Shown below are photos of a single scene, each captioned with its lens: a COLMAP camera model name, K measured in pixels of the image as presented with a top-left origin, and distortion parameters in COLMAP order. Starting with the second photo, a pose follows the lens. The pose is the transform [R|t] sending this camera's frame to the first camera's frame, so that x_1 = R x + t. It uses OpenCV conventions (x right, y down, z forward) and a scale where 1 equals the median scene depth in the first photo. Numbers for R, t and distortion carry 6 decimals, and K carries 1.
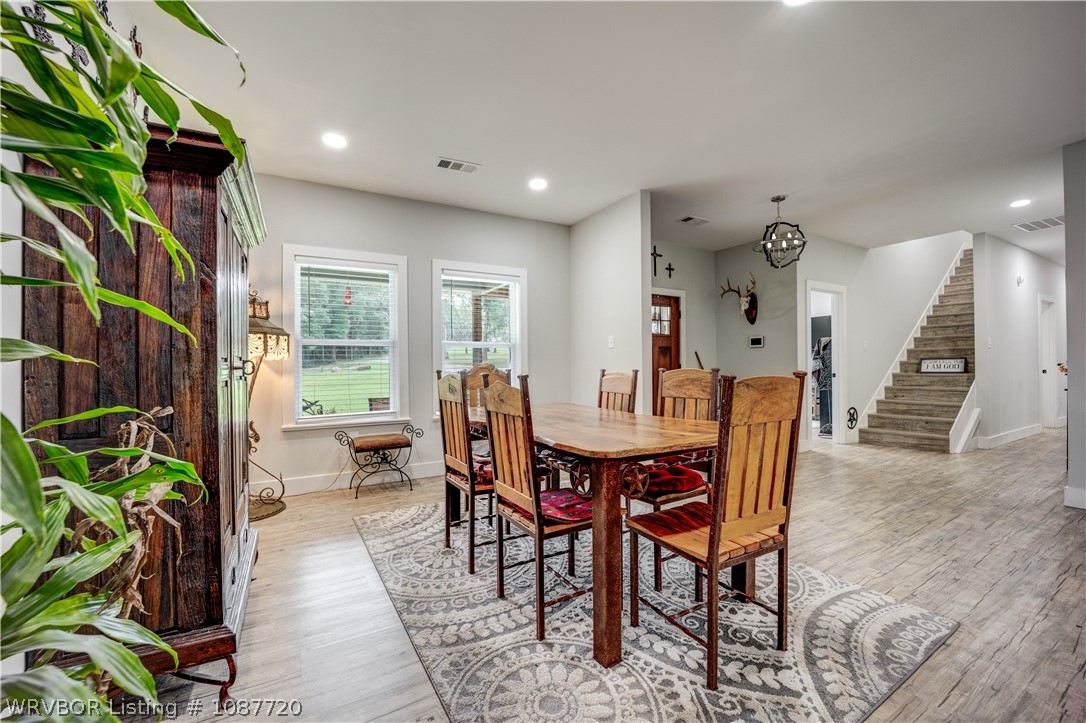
lens RADIAL K [[440.9, 0, 541.2], [0, 440.9, 362.3], [0, 0, 1]] dist [-0.021710, -0.001099]
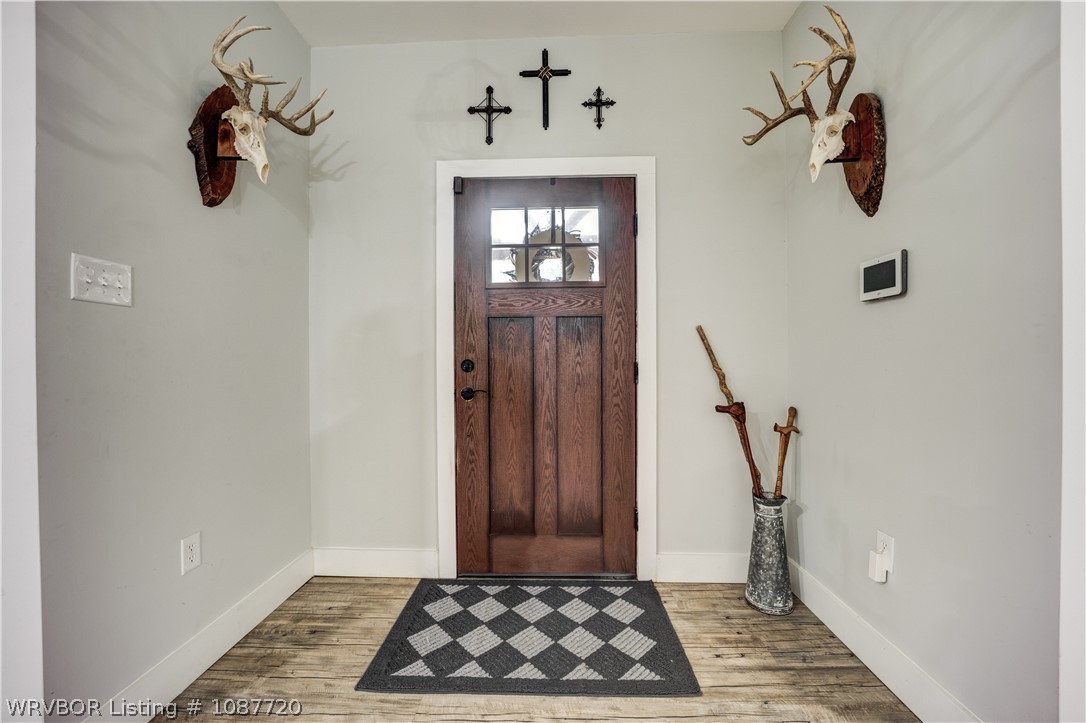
lens RADIAL K [[440.9, 0, 543.1], [0, 440.9, 358.3], [0, 0, 1]] dist [-0.021710, -0.001099]
pose [[0.836187, 0.007955, -0.548386, 0.462247], [-0.005409, 0.999966, 0.006258, 0.000686], [0.548417, -0.002267, 0.836202, 0.672181]]
